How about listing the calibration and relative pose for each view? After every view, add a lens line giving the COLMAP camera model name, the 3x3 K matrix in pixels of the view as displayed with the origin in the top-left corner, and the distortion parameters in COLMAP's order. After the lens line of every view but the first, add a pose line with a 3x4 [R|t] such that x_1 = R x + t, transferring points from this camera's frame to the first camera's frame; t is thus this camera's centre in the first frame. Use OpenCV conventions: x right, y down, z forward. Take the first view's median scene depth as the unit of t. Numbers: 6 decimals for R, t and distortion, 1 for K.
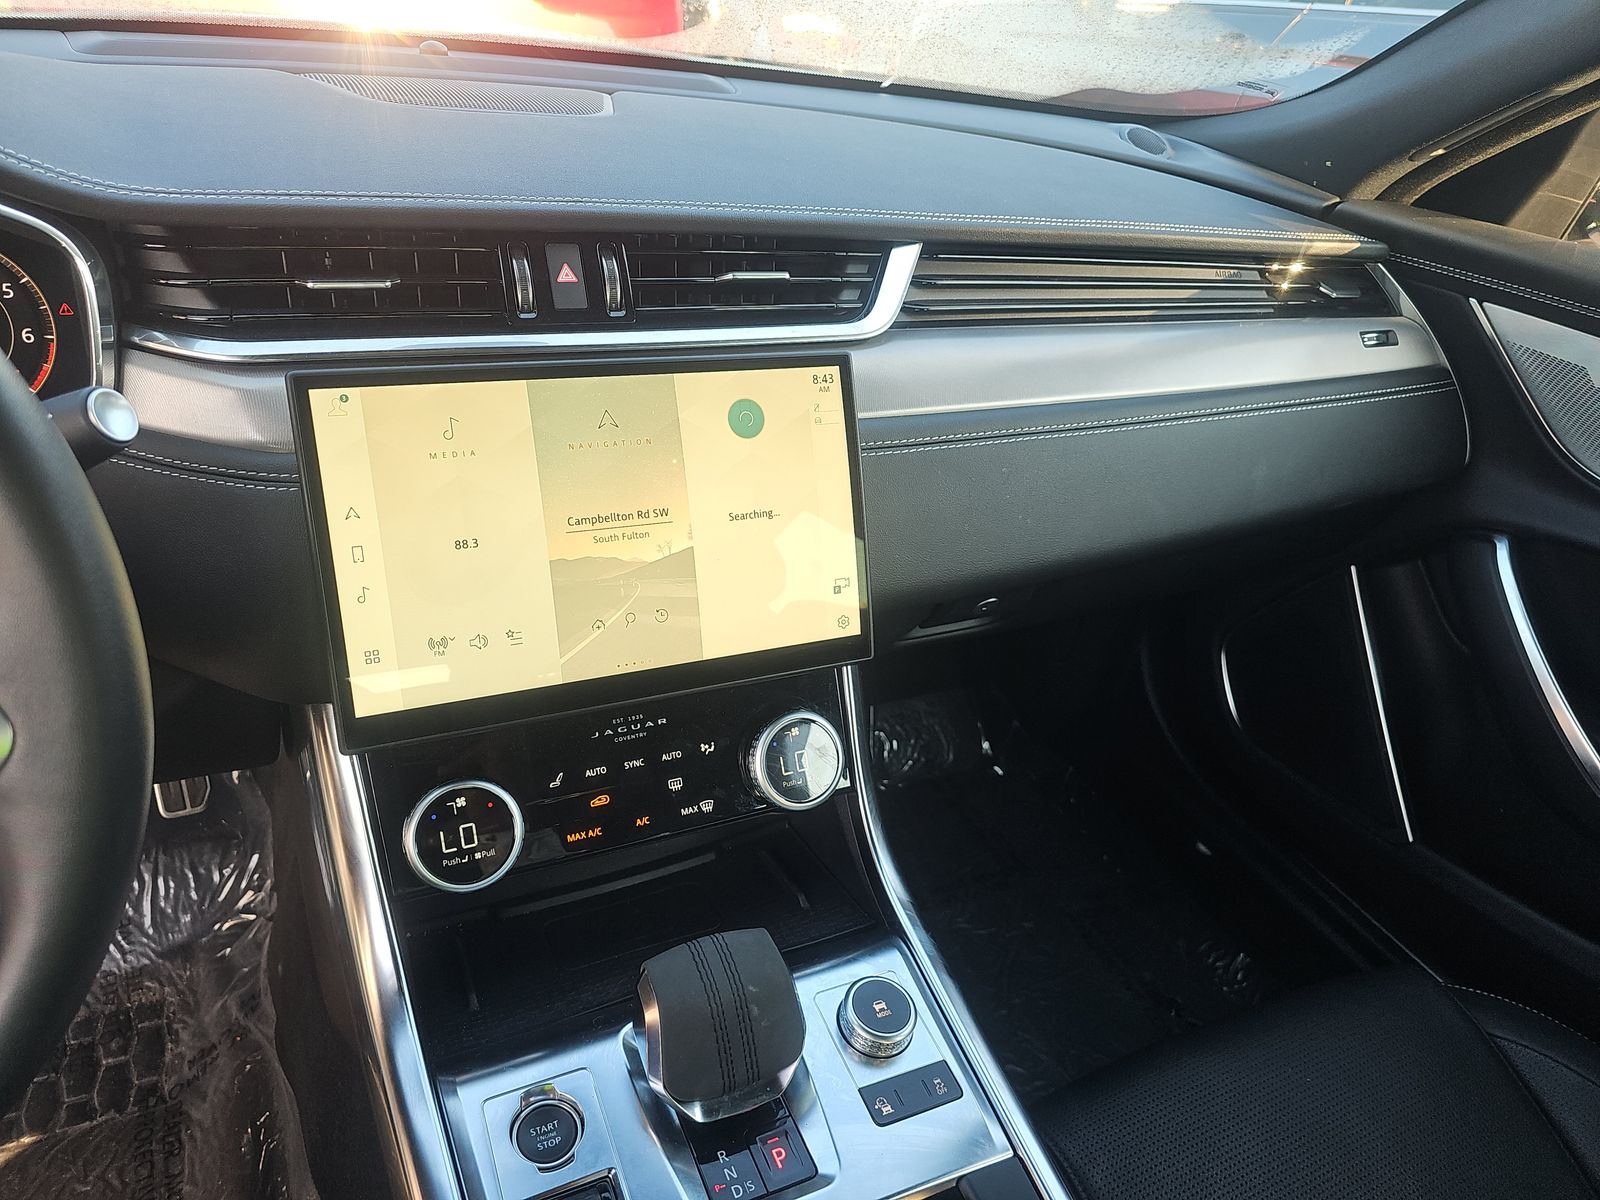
lens RADIAL K [[1056.2, 0, 797.5], [0, 1056.2, 601.4], [0, 0, 1]] dist [0.002355, -0.020457]
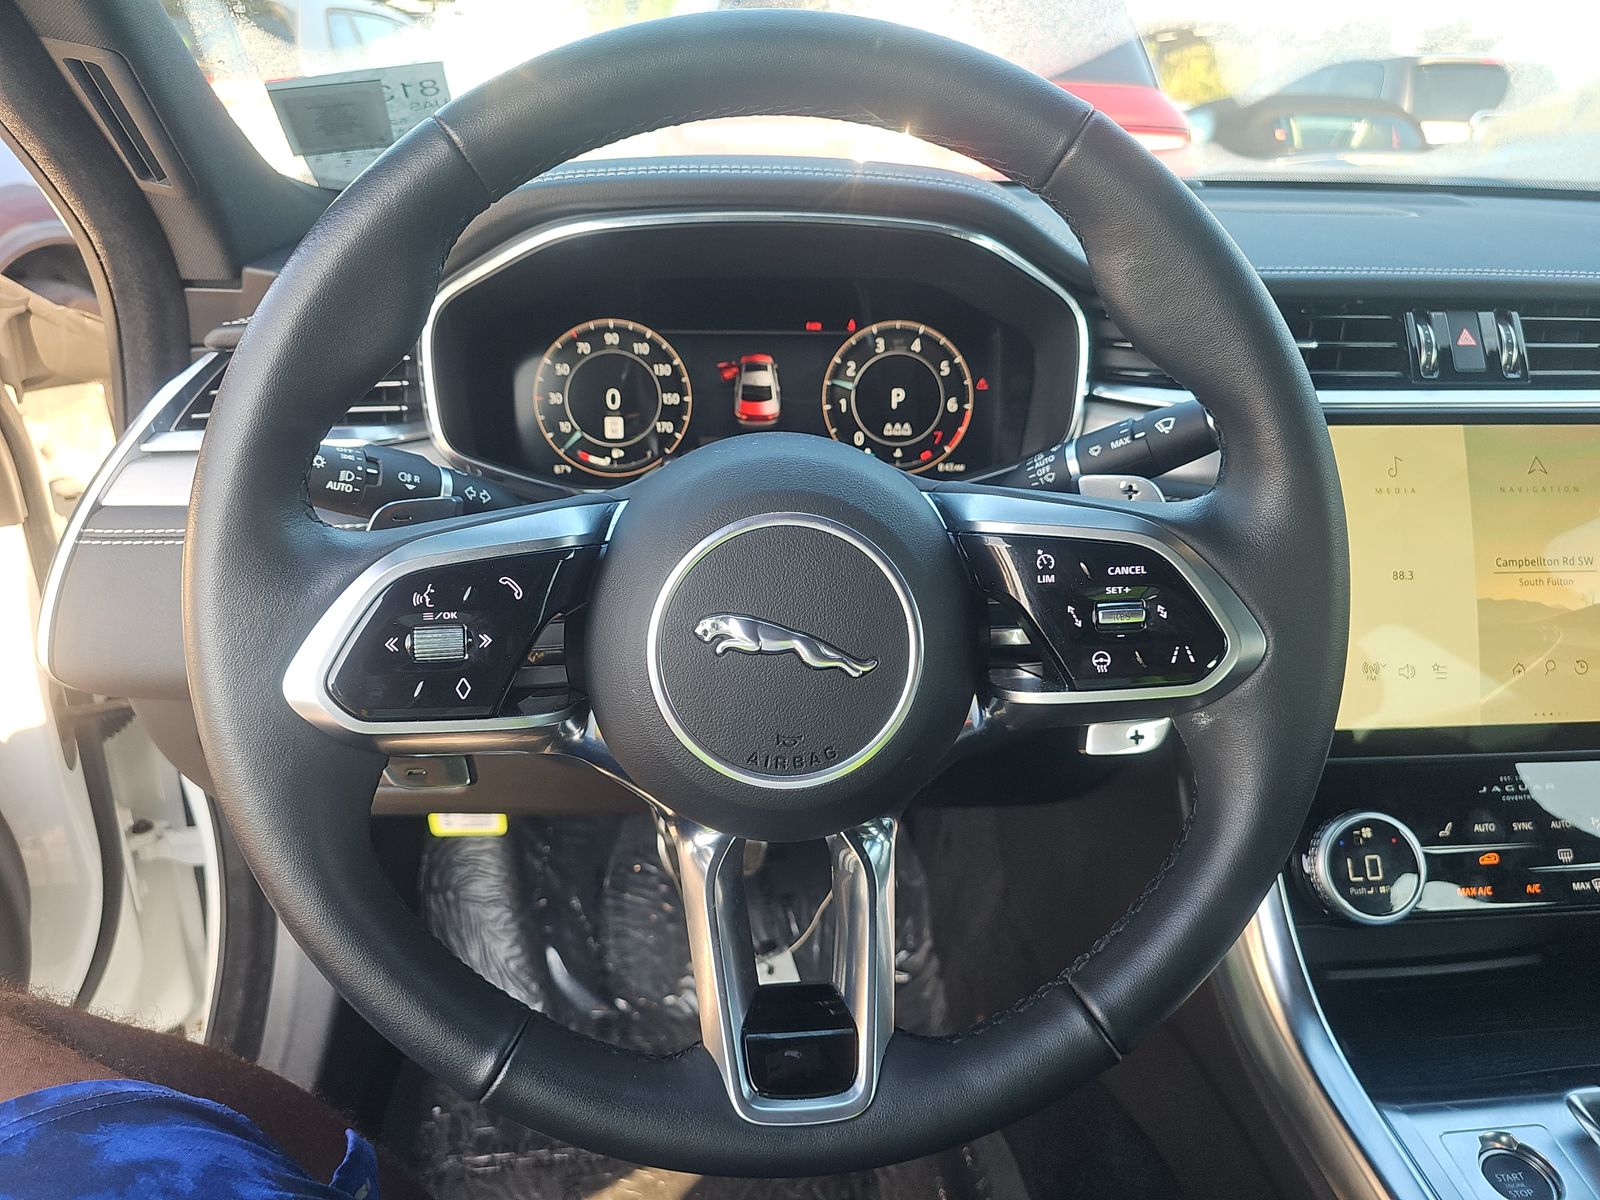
lens RADIAL K [[1056.2, 0, 806.4], [0, 1056.2, 593.7], [0, 0, 1]] dist [0.002355, -0.020457]
pose [[0.927475, 0.042320, -0.371483, -0.445561], [-0.103953, 0.983586, -0.147486, 0.168086], [0.359144, 0.175406, 0.916651, -0.152207]]
